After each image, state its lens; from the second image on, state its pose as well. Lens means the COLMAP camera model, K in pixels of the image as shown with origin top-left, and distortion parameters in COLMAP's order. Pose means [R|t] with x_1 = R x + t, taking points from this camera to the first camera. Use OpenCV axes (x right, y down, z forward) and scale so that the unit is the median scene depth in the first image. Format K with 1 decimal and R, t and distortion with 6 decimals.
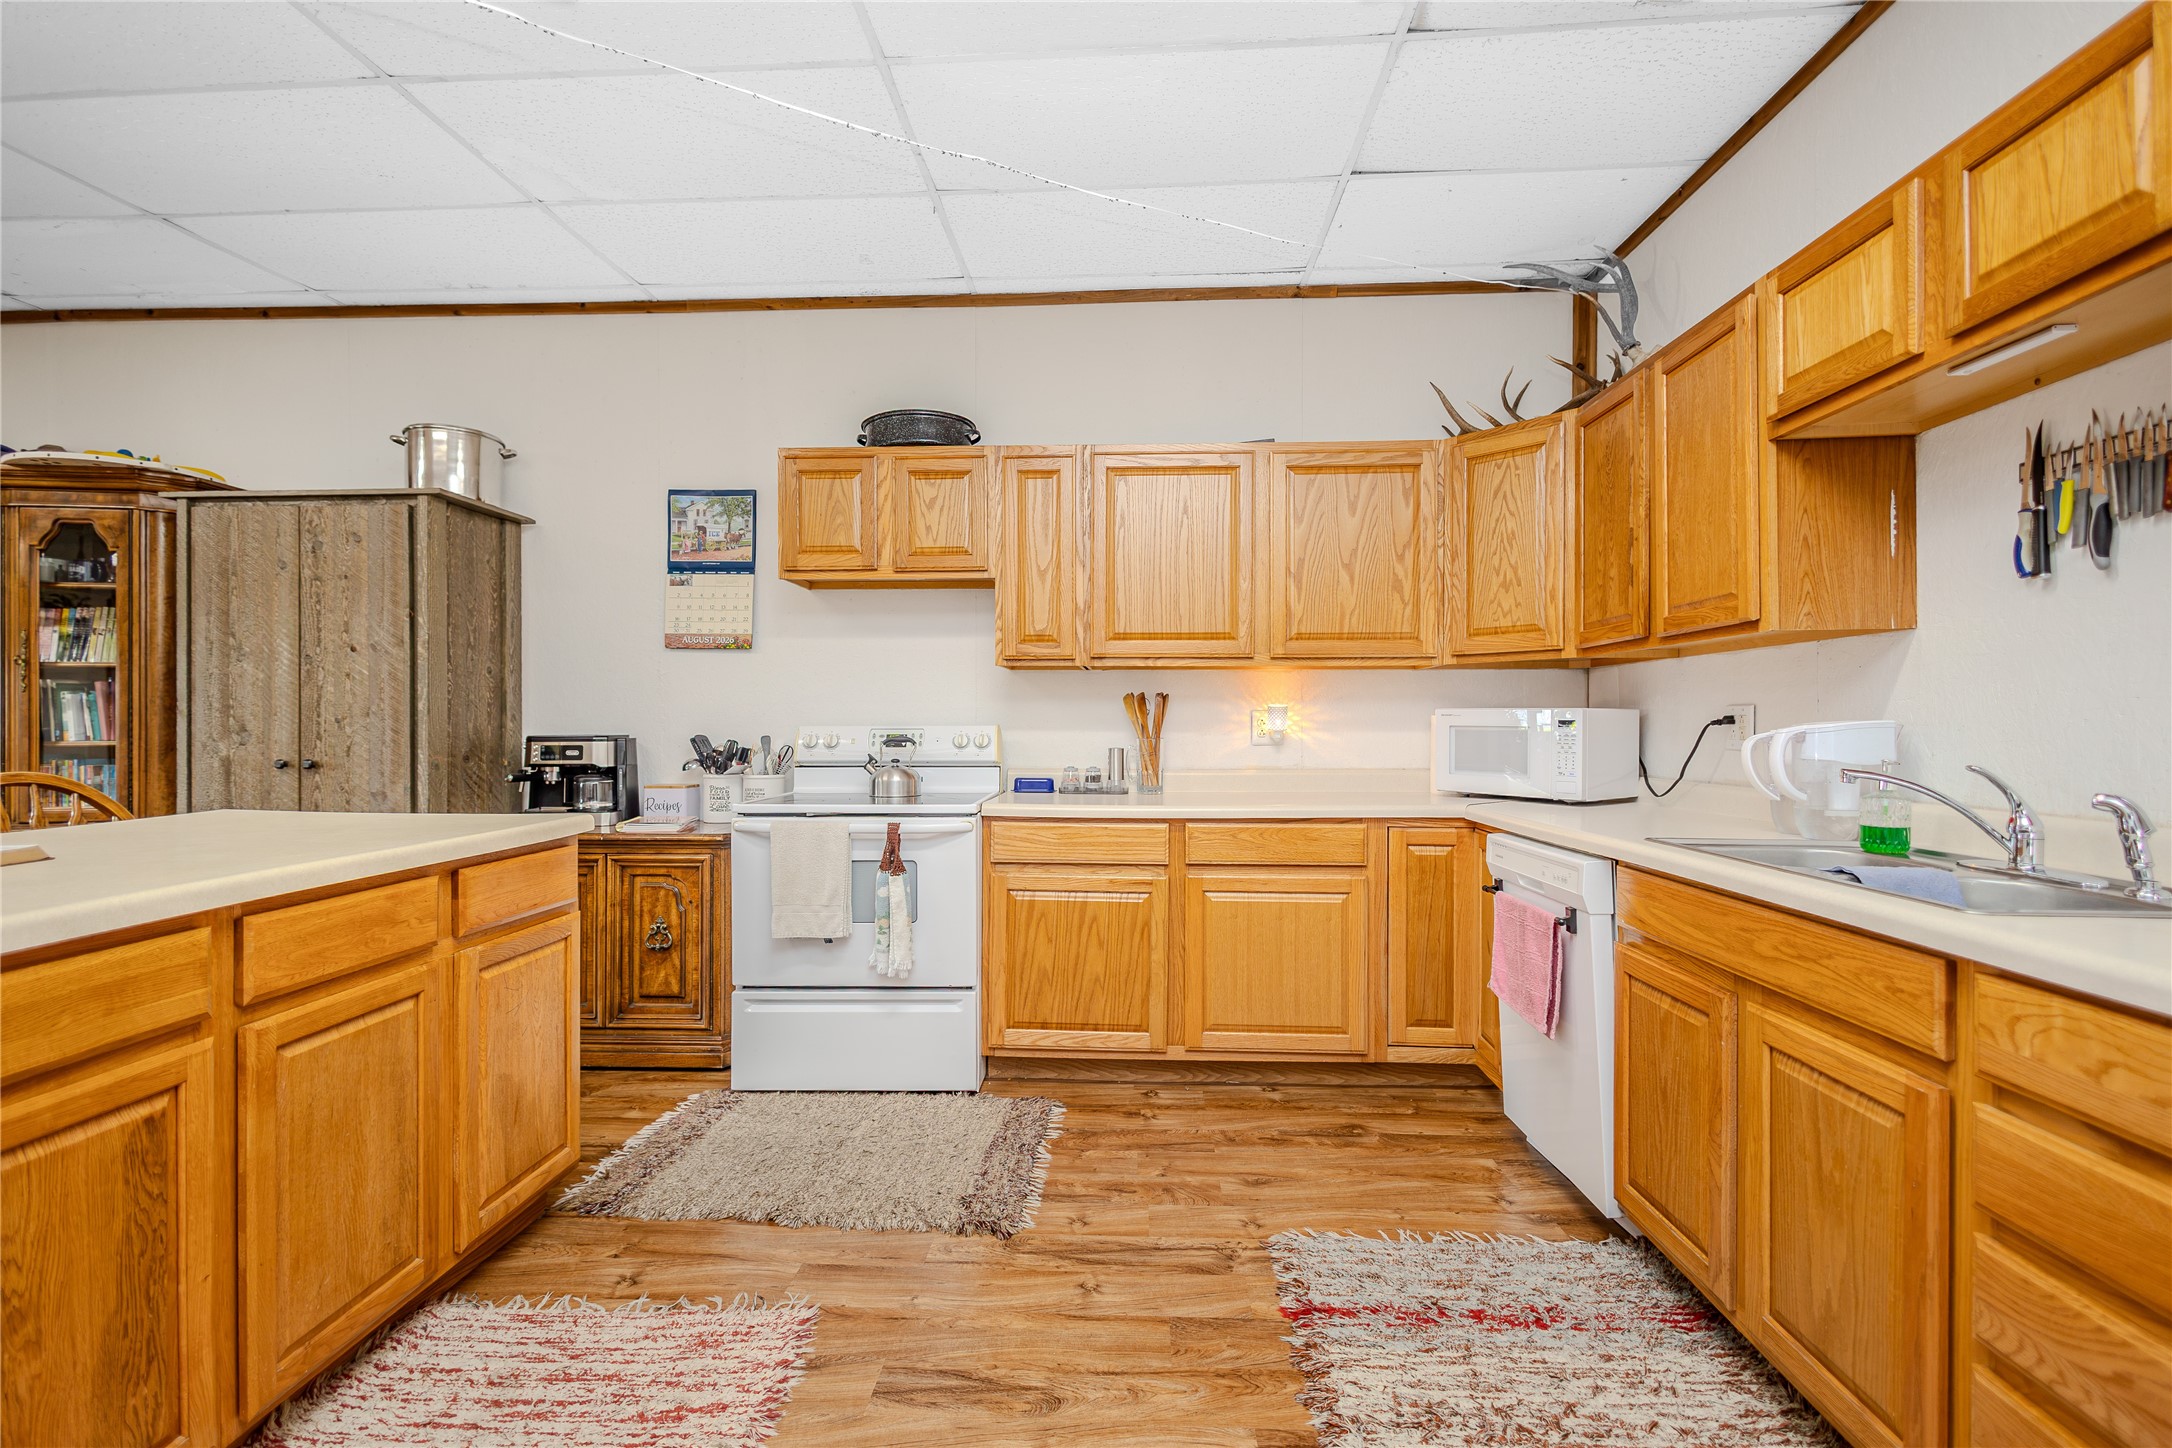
lens RADIAL K [[1008.4, 0, 1081.8], [0, 1008.4, 717.3], [0, 0, 1]] dist [0.008518, -0.000695]
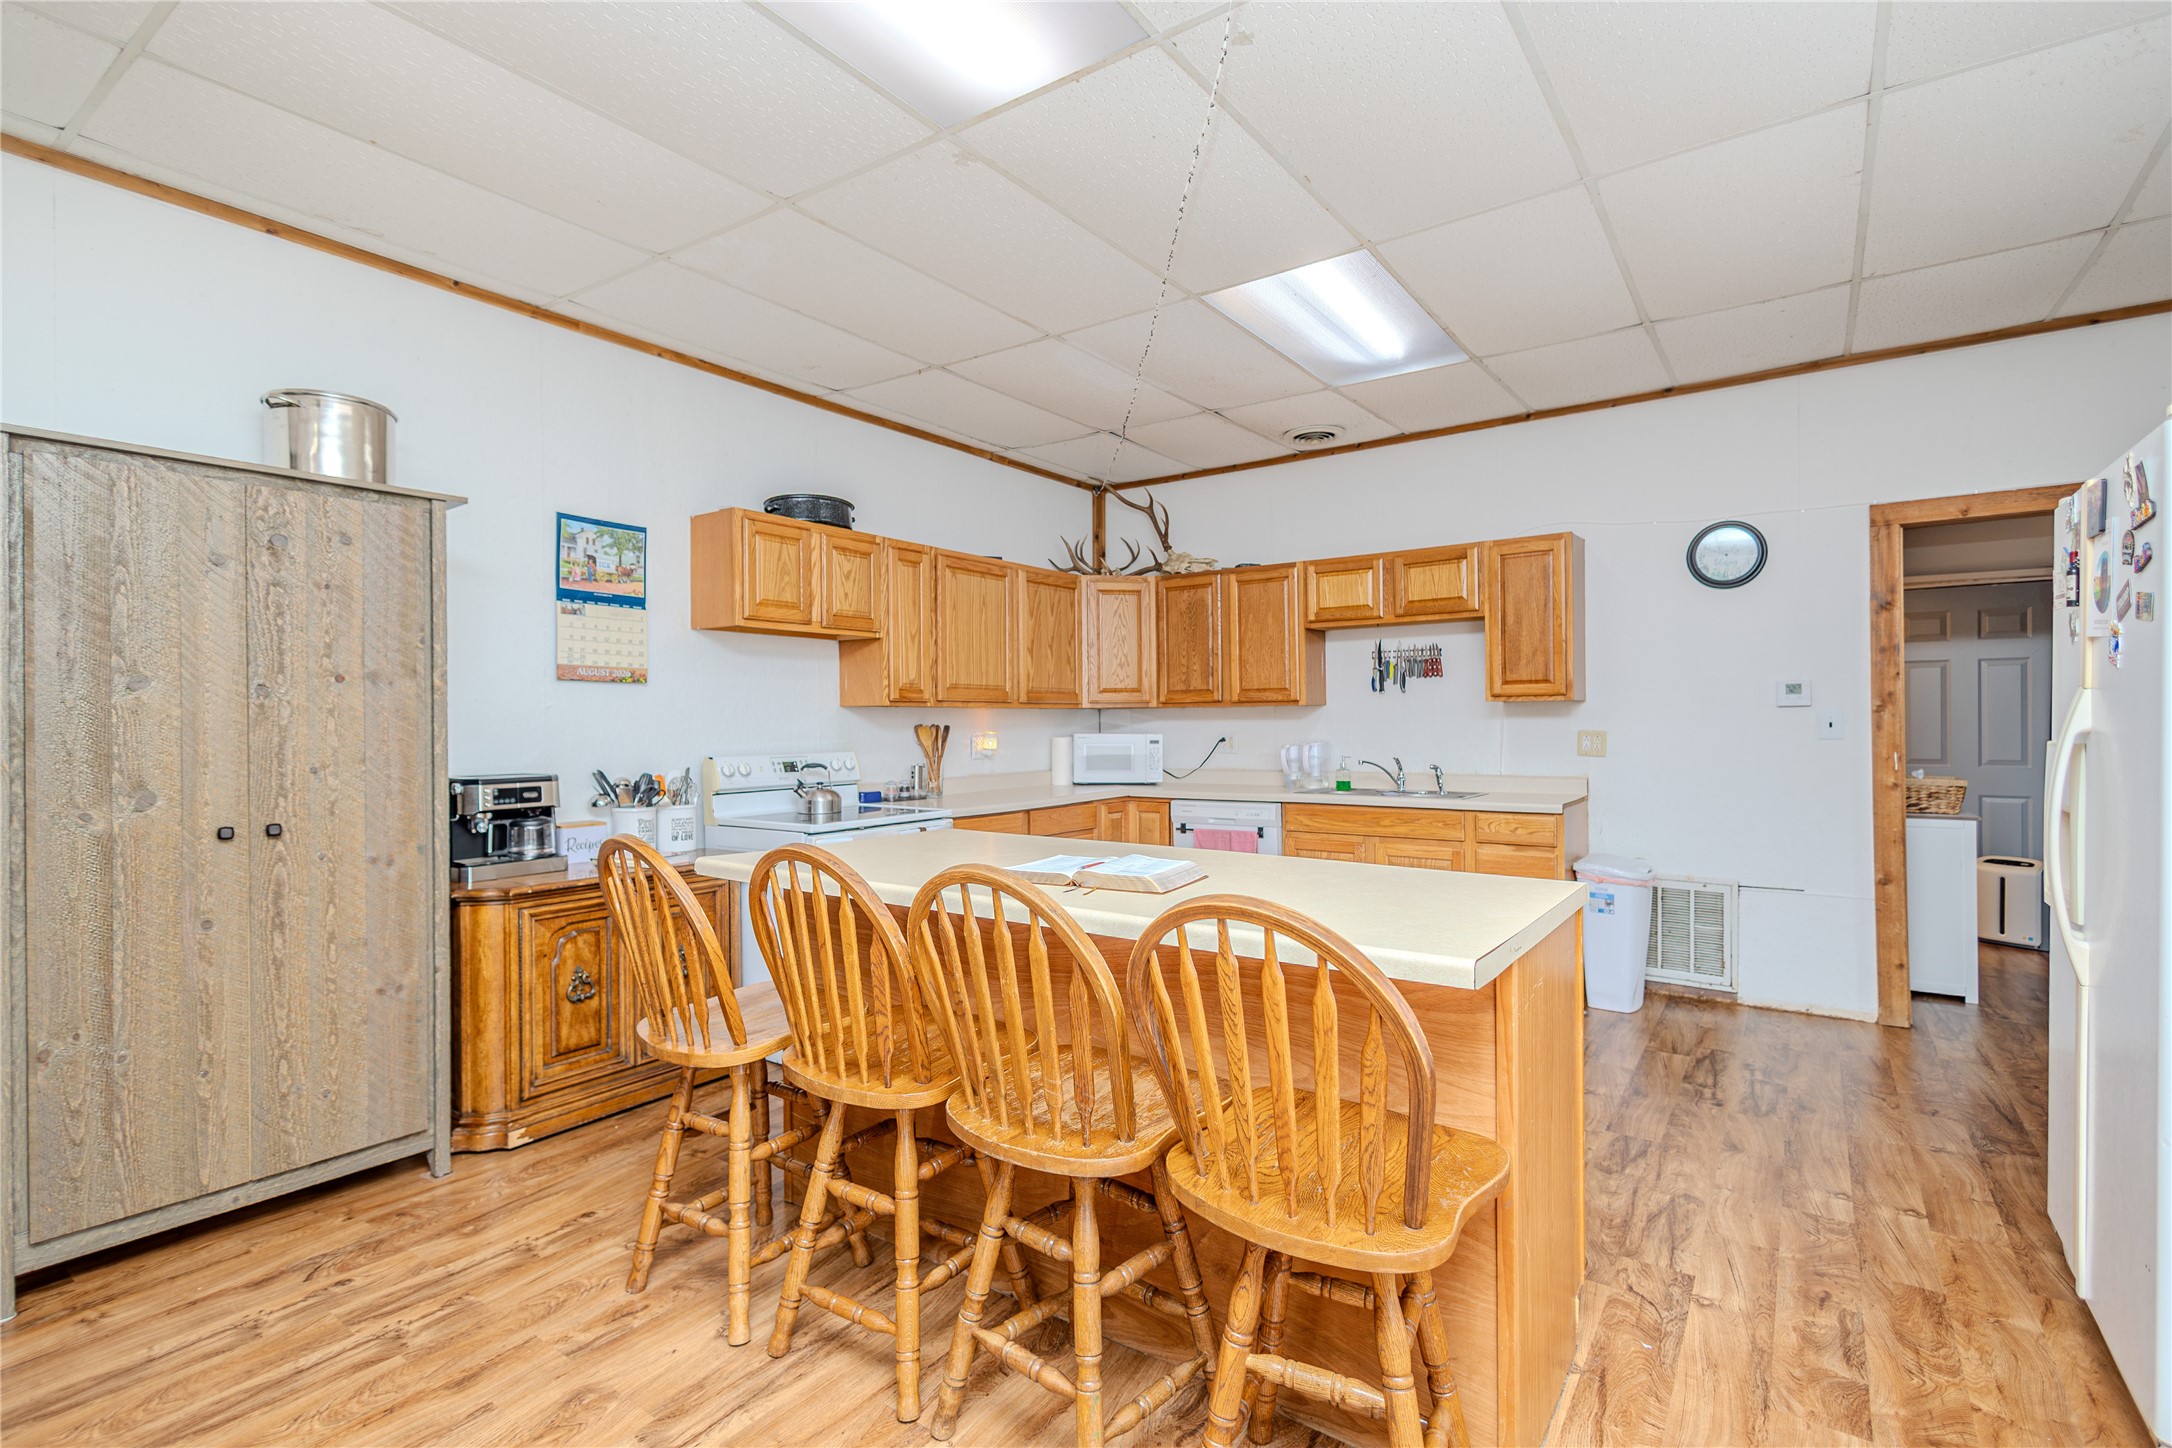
lens RADIAL K [[1008.4, 0, 1075.3], [0, 1008.4, 728.4], [0, 0, 1]] dist [0.008518, -0.000695]
pose [[0.539149, -0.010530, 0.842144, -1.012474], [0.000353, 0.999925, 0.012277, -0.036023], [-0.842210, -0.006322, 0.539112, 0.084018]]
